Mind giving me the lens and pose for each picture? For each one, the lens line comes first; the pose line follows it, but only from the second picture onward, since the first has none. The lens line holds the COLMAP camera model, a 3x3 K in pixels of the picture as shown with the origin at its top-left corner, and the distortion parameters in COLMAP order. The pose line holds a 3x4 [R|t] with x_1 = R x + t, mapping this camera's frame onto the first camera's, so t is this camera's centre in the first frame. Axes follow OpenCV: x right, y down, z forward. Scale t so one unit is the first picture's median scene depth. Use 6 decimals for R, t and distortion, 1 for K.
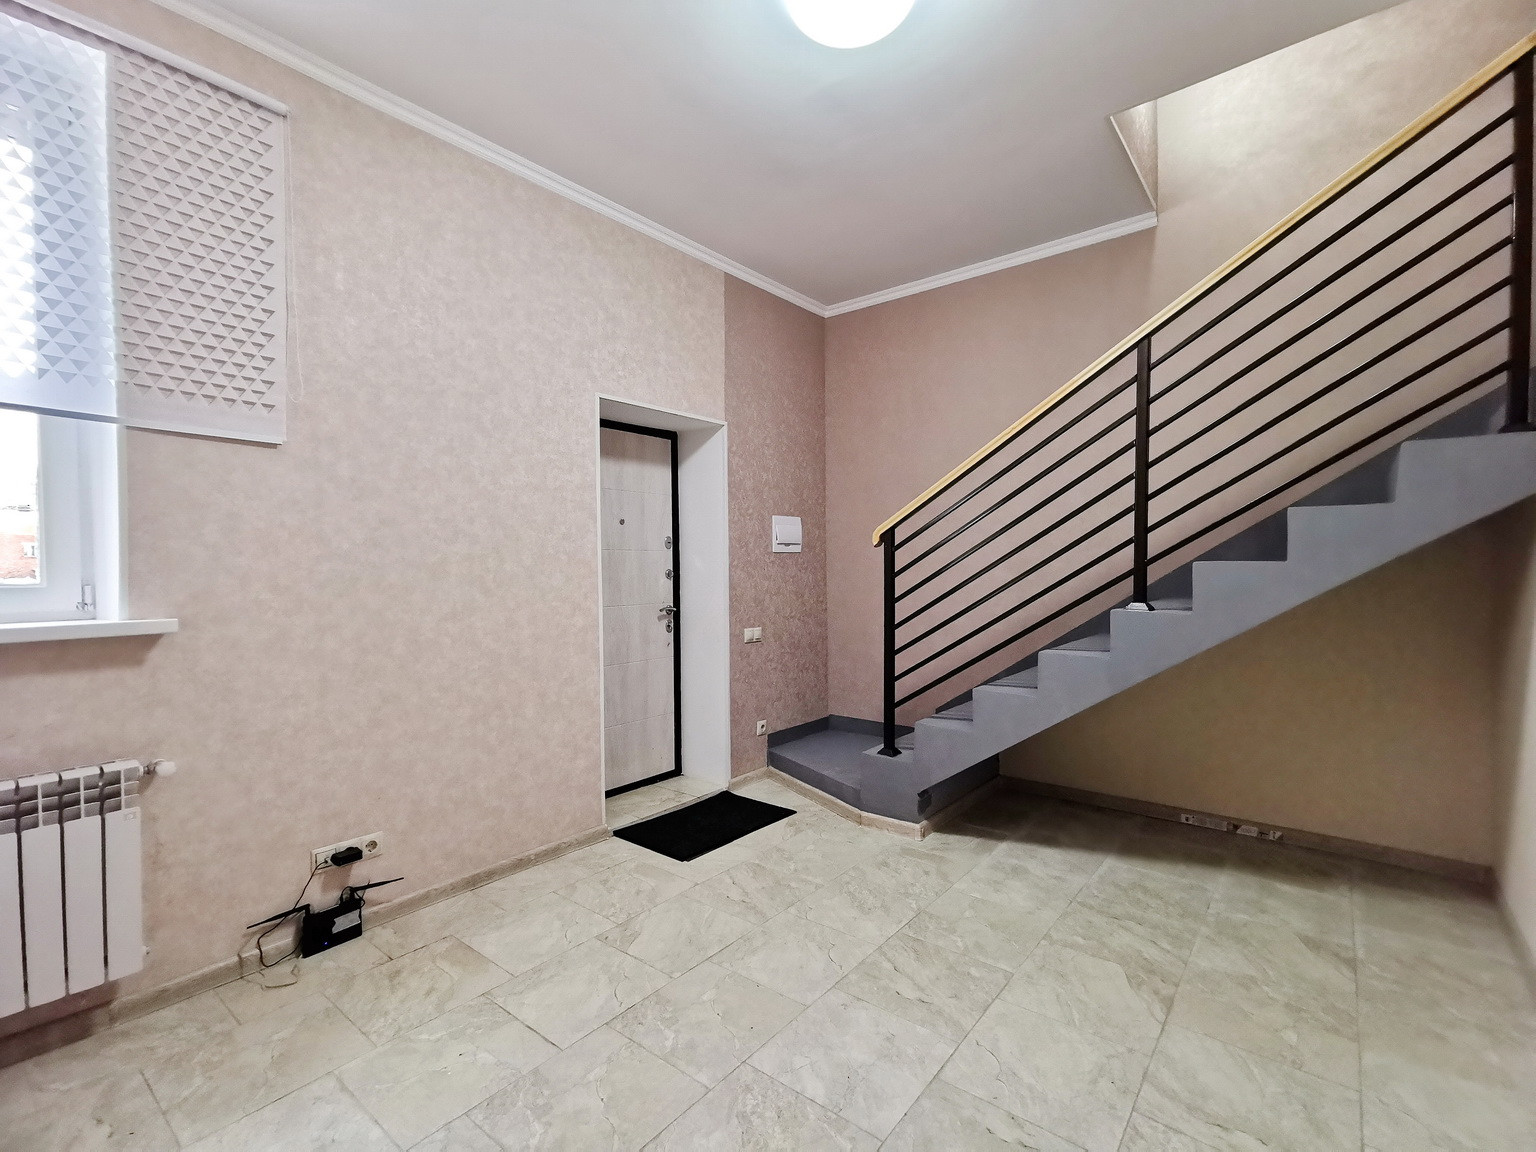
lens RADIAL K [[703.4, 0, 766.3], [0, 703.4, 576.1], [0, 0, 1]] dist [-0.005271, 0.008817]
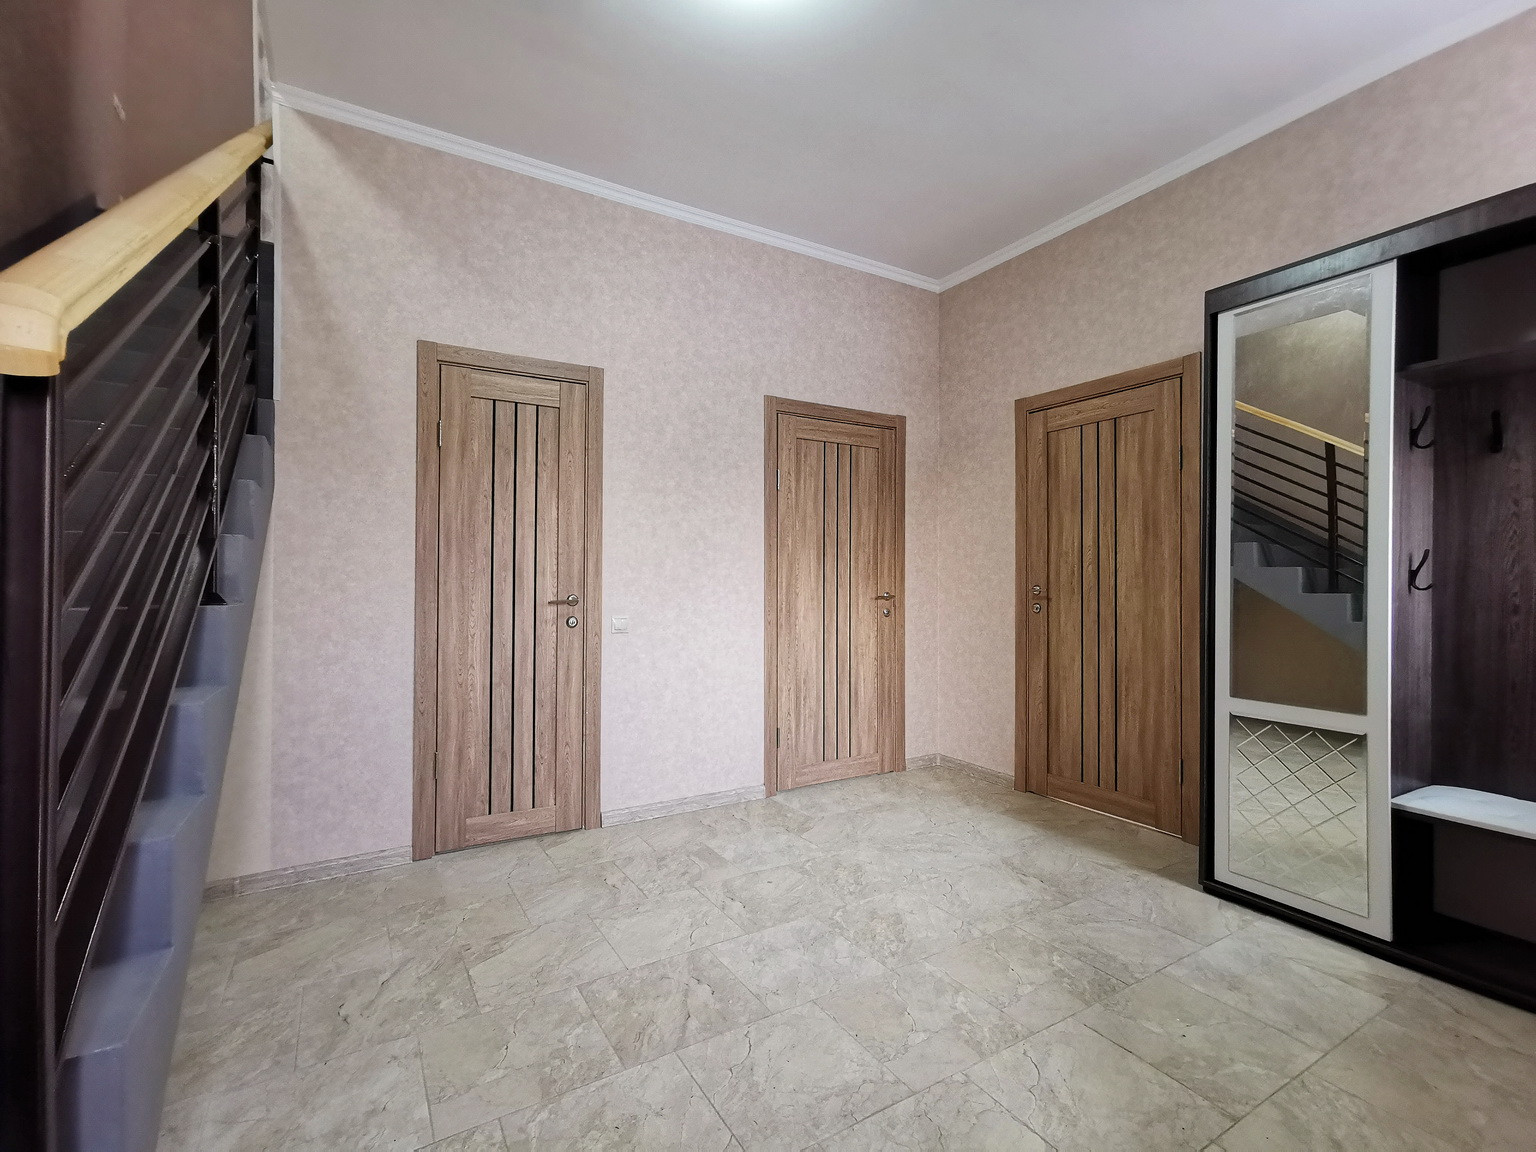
lens RADIAL K [[703.4, 0, 757.6], [0, 703.4, 581.1], [0, 0, 1]] dist [-0.005271, 0.008817]
pose [[-0.935783, 0.010585, 0.352418, -0.209681], [0.014668, 0.999853, 0.008917, 0.035758], [-0.352271, 0.013513, -0.935800, 1.889383]]
